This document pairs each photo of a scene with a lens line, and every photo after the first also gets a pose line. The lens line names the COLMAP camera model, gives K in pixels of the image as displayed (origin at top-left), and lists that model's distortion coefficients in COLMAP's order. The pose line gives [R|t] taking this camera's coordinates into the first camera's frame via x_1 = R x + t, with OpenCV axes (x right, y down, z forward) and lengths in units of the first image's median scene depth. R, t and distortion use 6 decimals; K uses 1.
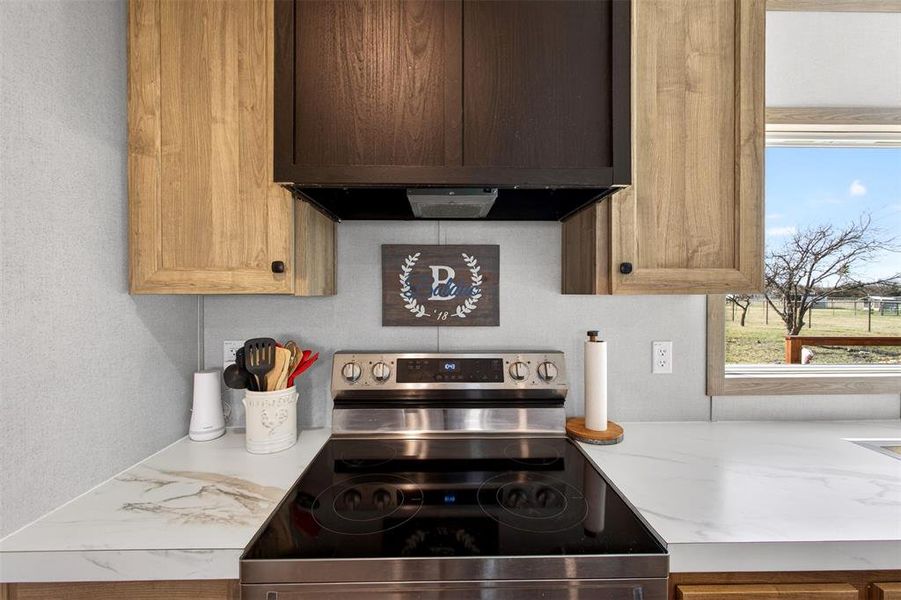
lens RADIAL K [[382.9, 0, 449.9], [0, 382.9, 294.6], [0, 0, 1]] dist [-0.009670, 0.000356]
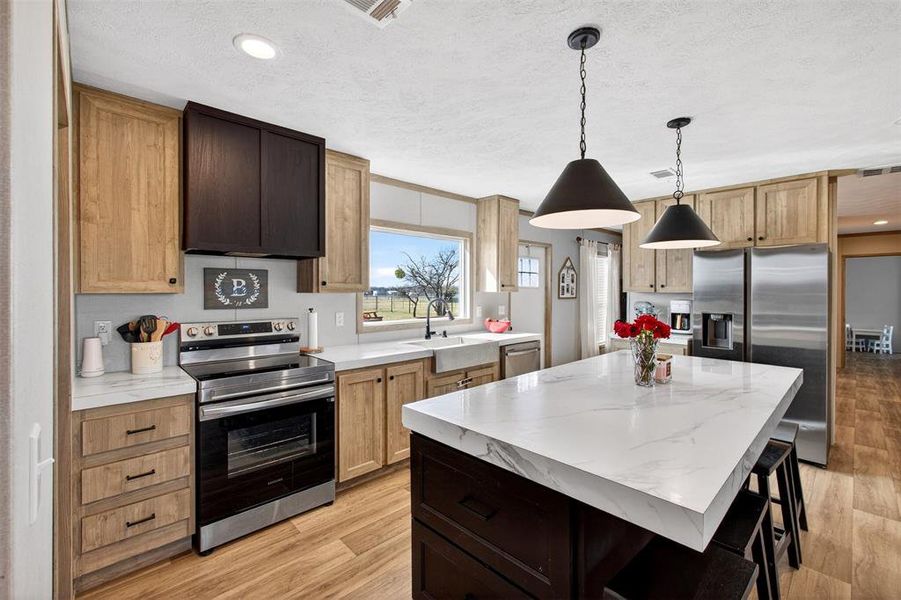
lens RADIAL K [[382.9, 0, 449.9], [0, 382.9, 294.6], [0, 0, 1]] dist [-0.009670, 0.000356]
pose [[0.742013, -0.005881, 0.670360, -0.569644], [0.003529, 0.999982, 0.004866, 0.001472], [-0.670376, -0.001244, 0.742020, -1.317915]]
